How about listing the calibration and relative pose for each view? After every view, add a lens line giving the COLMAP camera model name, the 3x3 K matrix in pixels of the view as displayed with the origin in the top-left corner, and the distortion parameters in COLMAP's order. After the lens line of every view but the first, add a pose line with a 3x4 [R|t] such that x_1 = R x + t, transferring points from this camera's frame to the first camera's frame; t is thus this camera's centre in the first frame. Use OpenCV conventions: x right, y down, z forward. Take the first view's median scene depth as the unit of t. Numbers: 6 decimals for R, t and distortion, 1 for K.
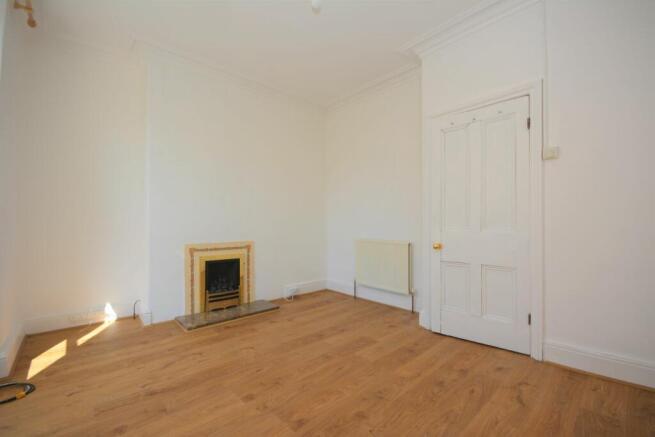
lens RADIAL K [[284.2, 0, 327.5], [0, 284.2, 218.5], [0, 0, 1]] dist [0.001183, -0.000212]
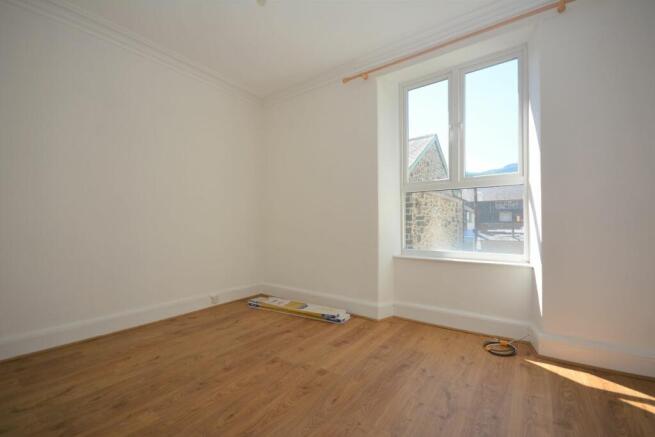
lens RADIAL K [[284.2, 0, 327.5], [0, 284.2, 218.5], [0, 0, 1]] dist [0.001183, -0.000212]
pose [[-0.979122, 0.001293, -0.203271, -0.058971], [0.005269, 0.999805, -0.019021, 0.022053], [0.203207, -0.019695, -0.978938, 2.021022]]
